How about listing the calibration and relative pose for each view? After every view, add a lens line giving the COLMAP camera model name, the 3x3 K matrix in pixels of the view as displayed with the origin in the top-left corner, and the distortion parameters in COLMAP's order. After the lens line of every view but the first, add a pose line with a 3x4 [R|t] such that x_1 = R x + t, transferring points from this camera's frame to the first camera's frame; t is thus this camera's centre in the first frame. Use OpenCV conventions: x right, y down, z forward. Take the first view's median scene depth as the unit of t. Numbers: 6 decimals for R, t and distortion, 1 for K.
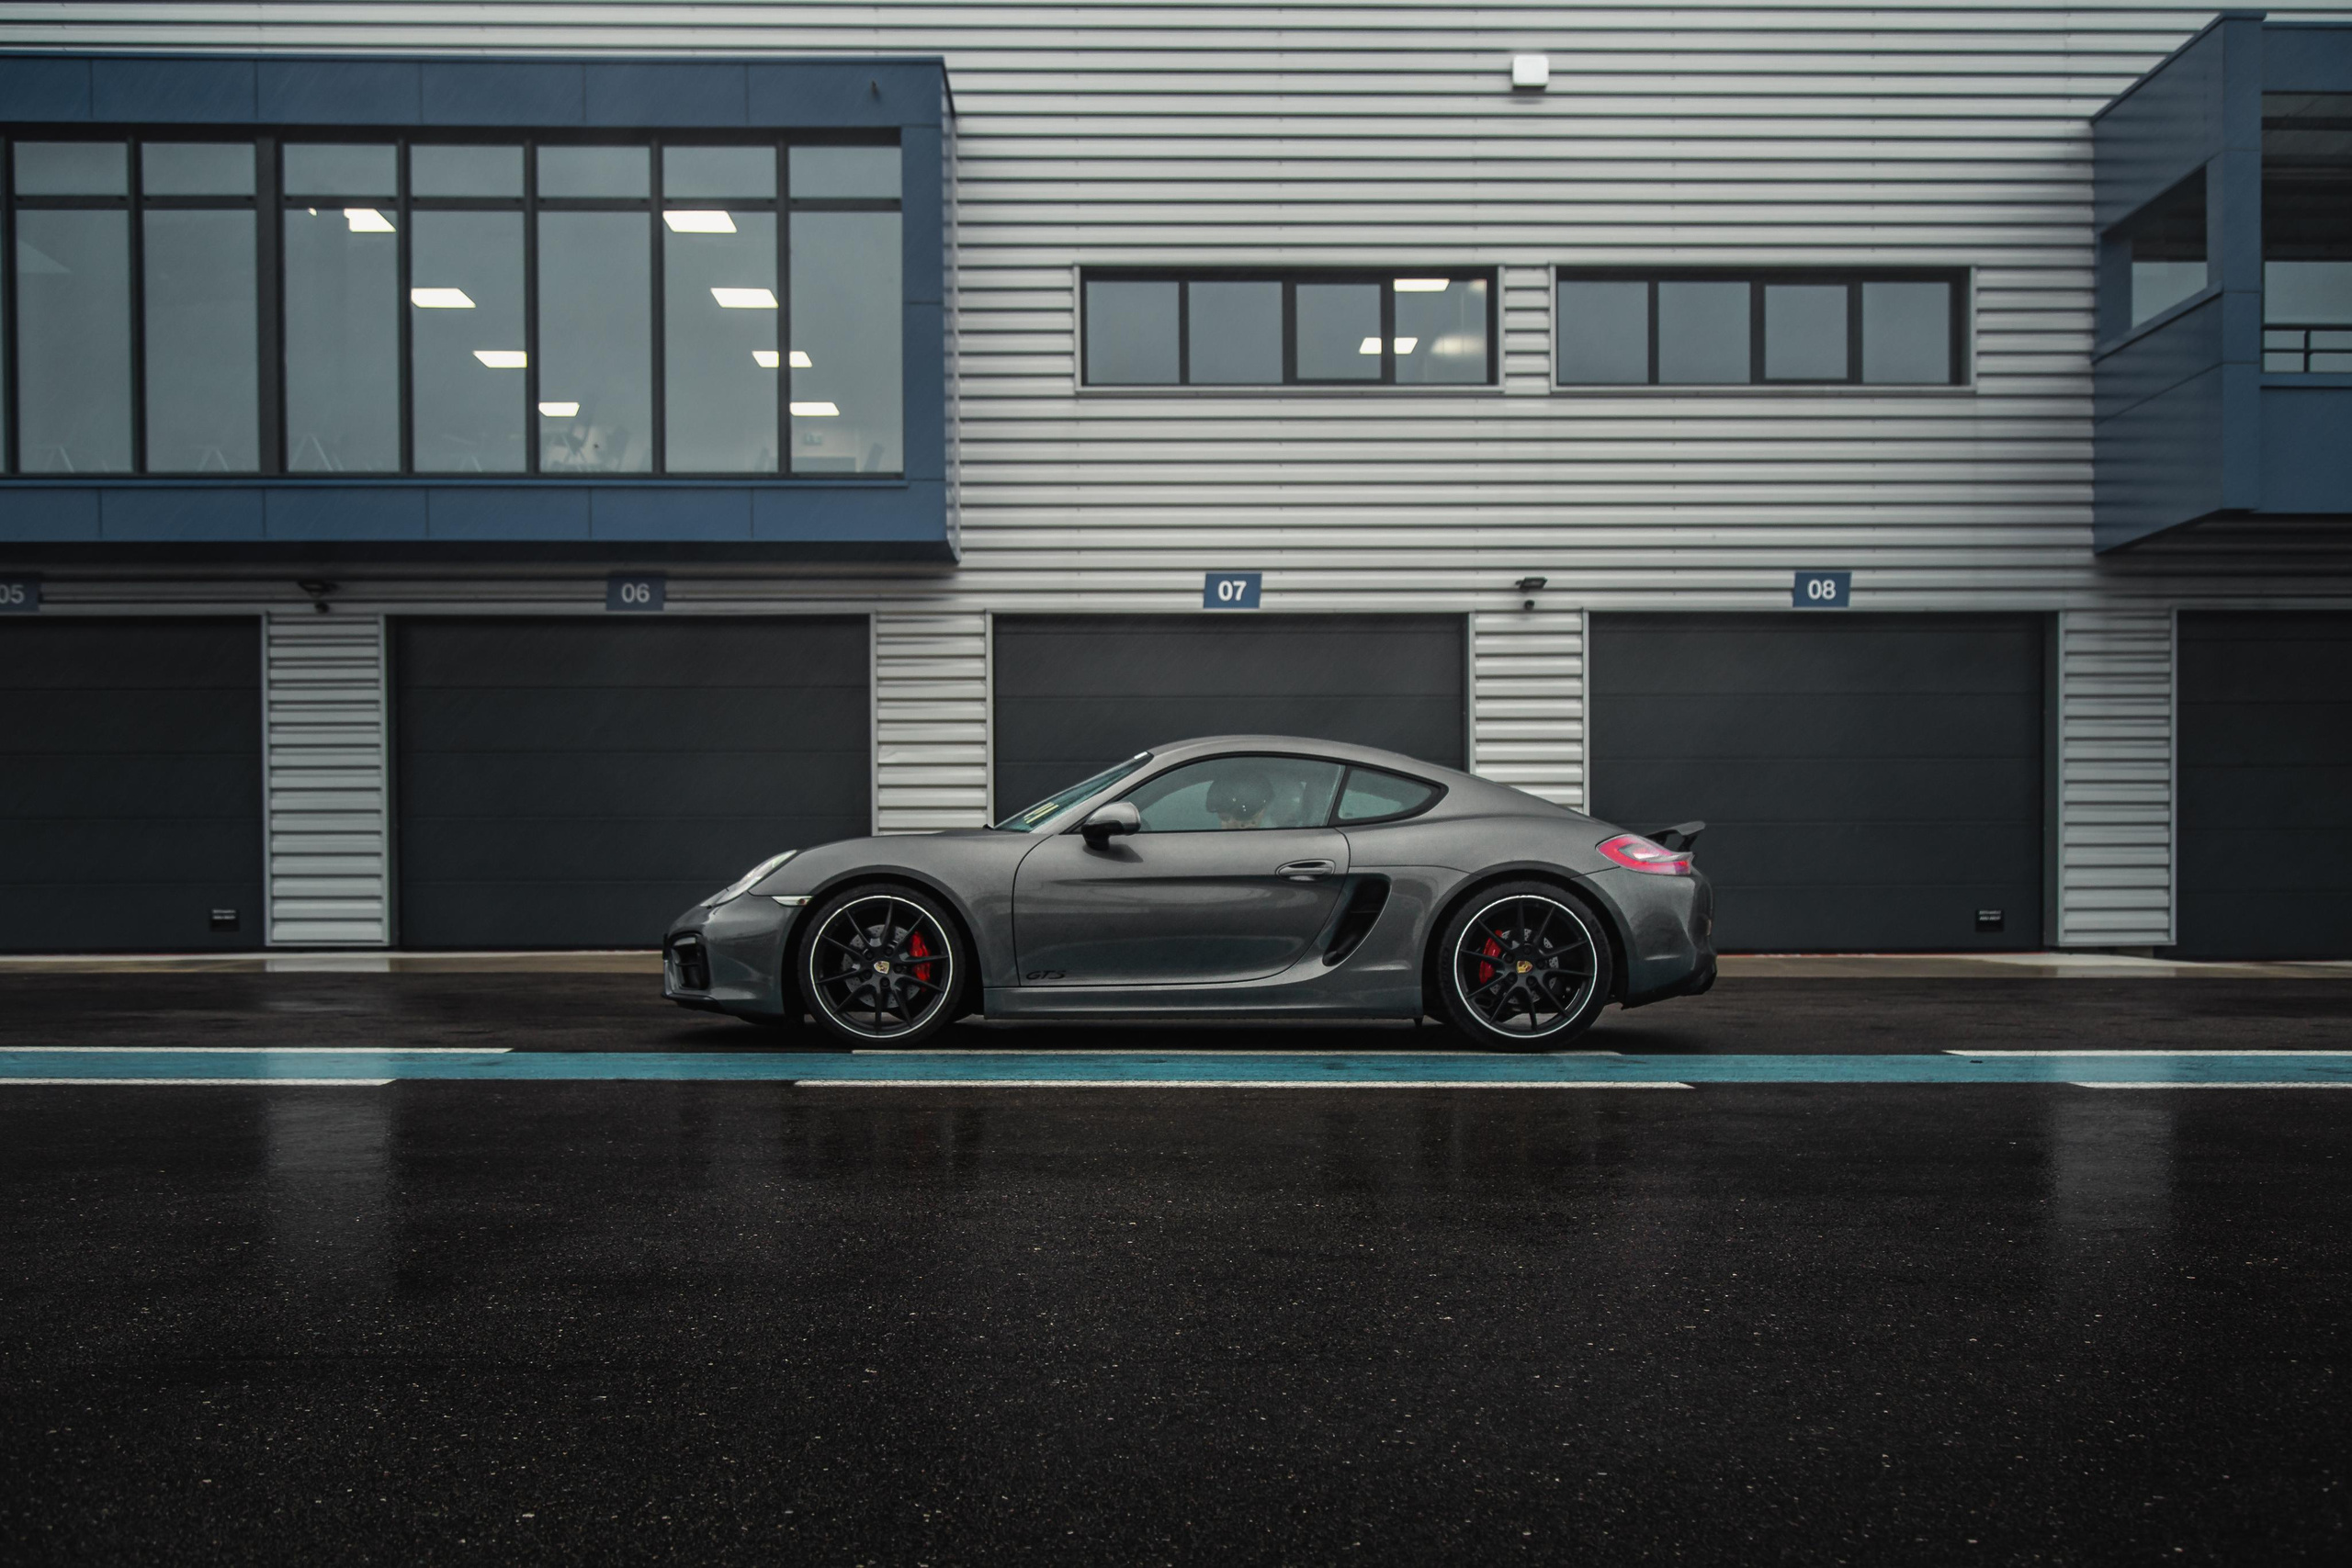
lens RADIAL K [[1699.4, 0, 1174.5], [0, 1699.4, 880.0], [0, 0, 1]] dist [-0.007738, 0.001064]
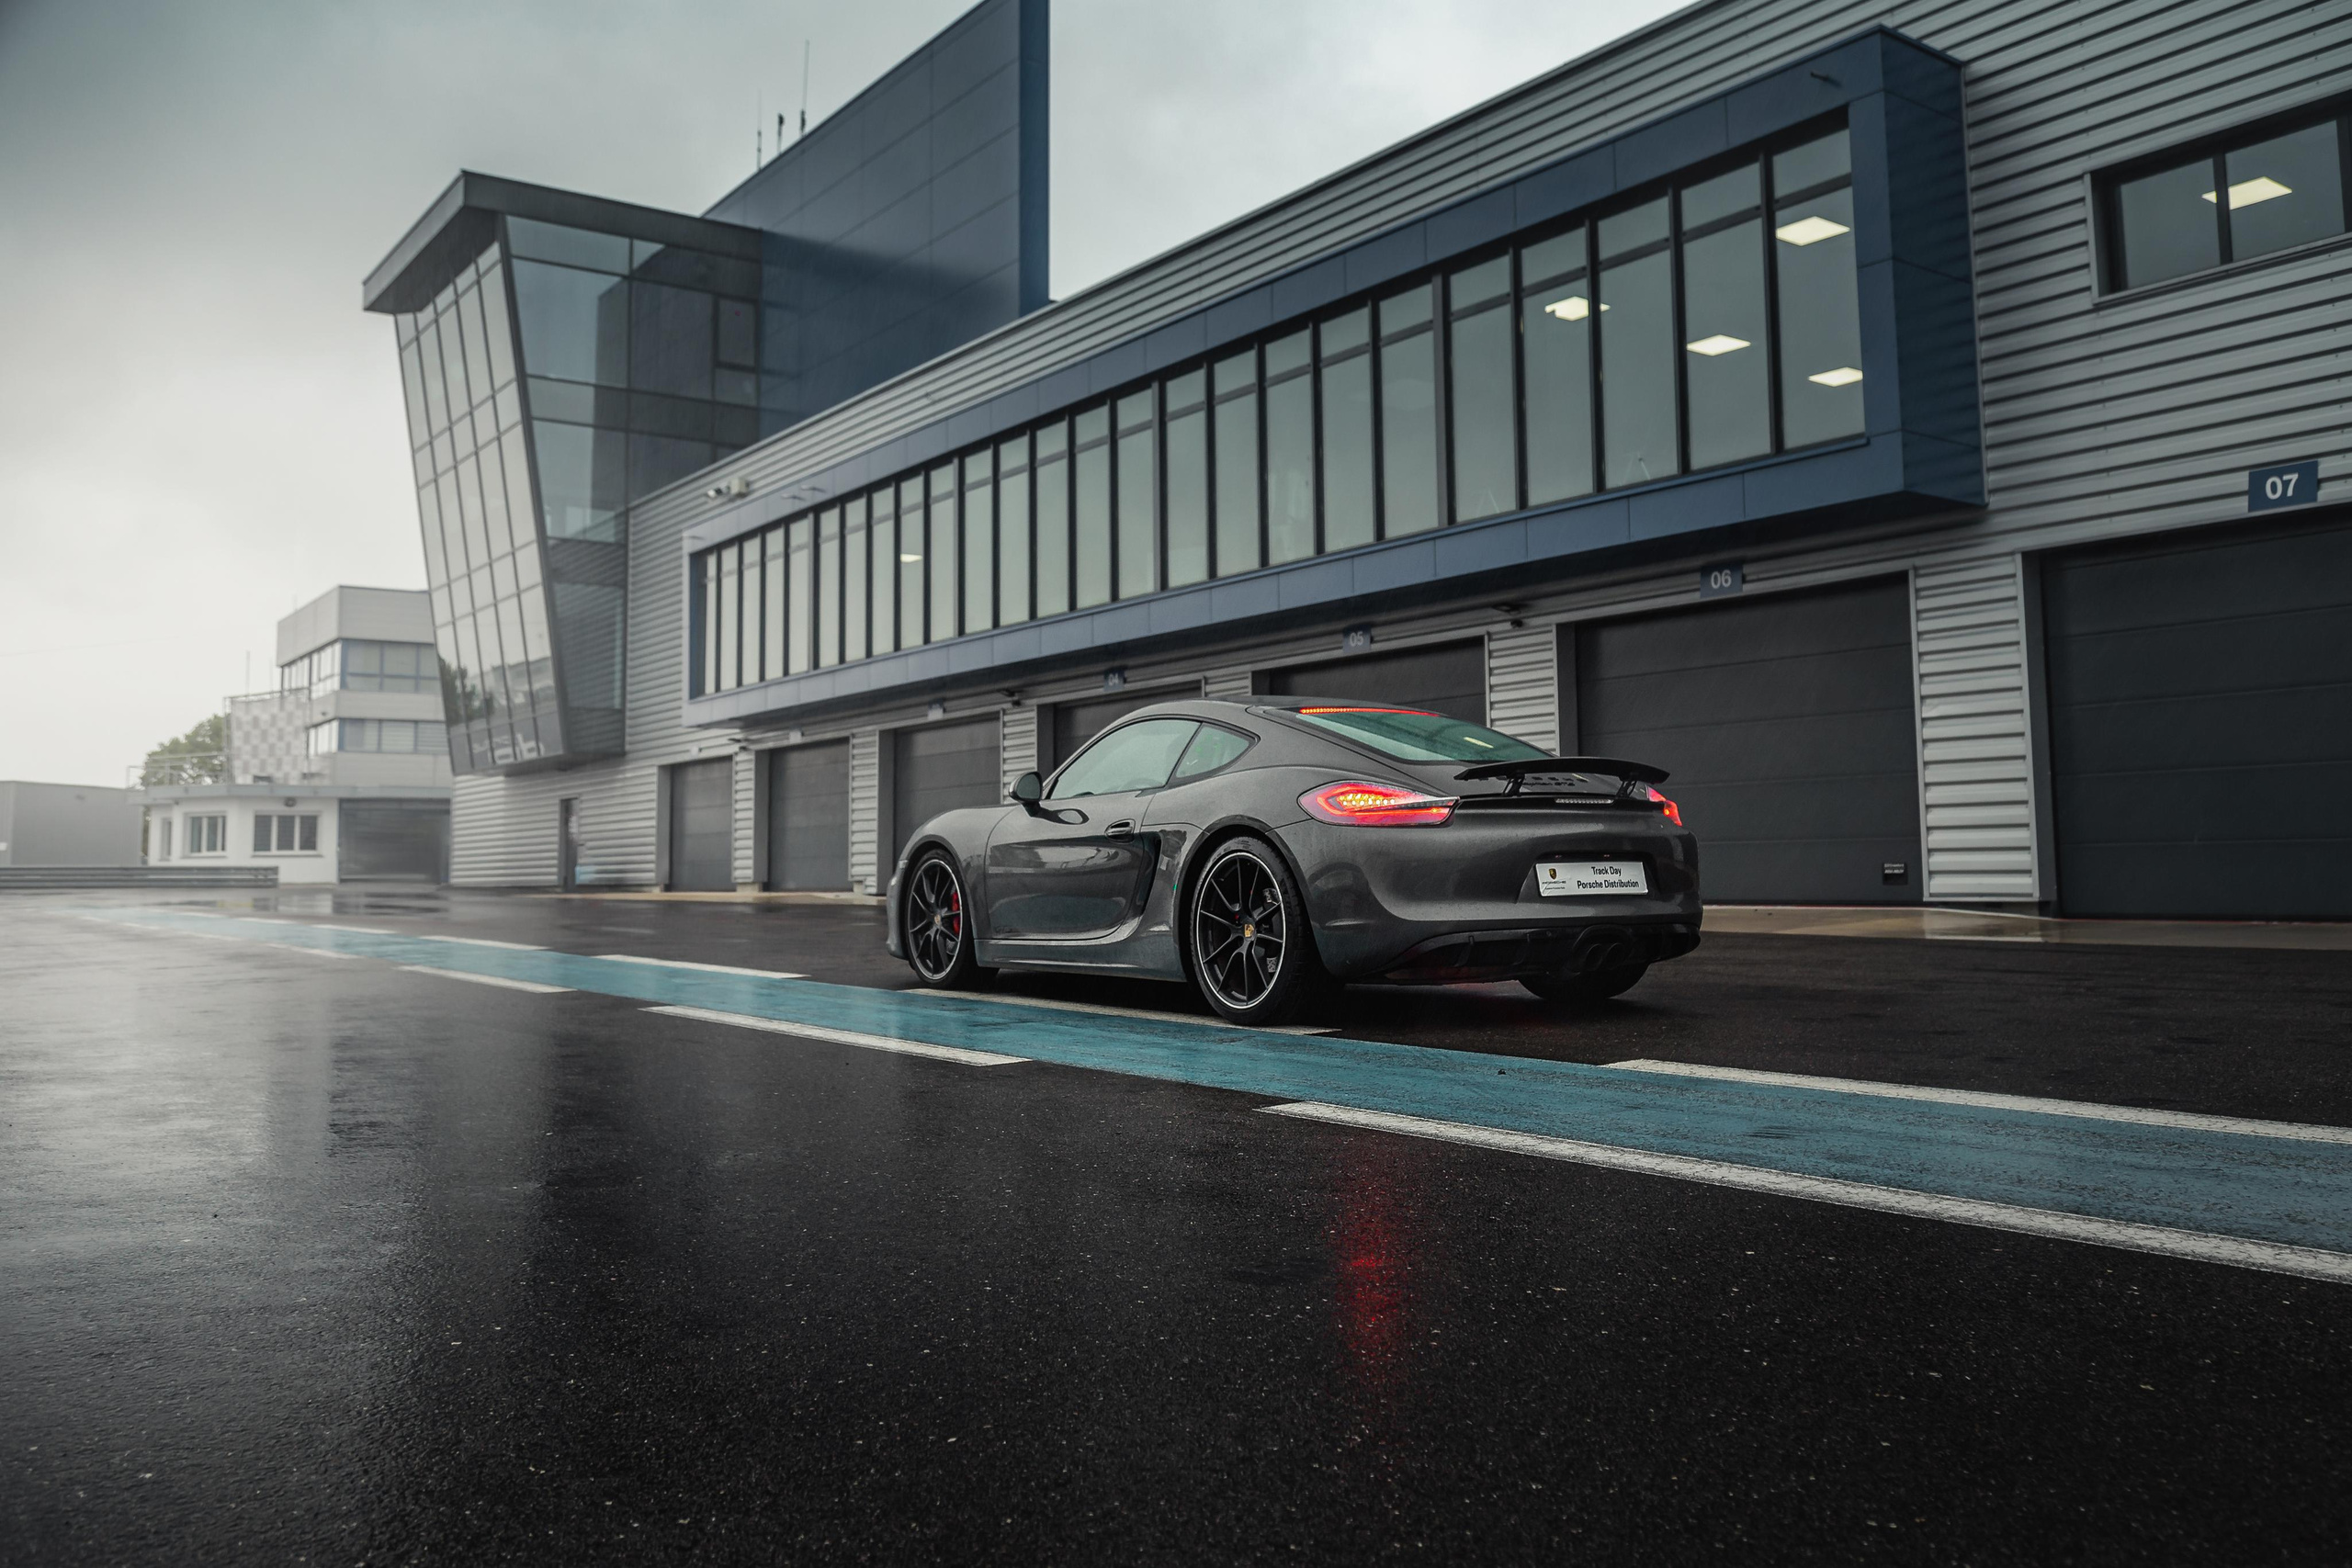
lens RADIAL K [[1896.9, 0, 1176.0], [0, 1896.9, 784.0], [0, 0, 1]] dist [0.000815, -0.000969]
pose [[0.568802, -0.041419, -0.821431, 0.492453], [0.023403, 0.999142, -0.034175, -0.001764], [0.822141, 0.000215, 0.569283, 0.002517]]
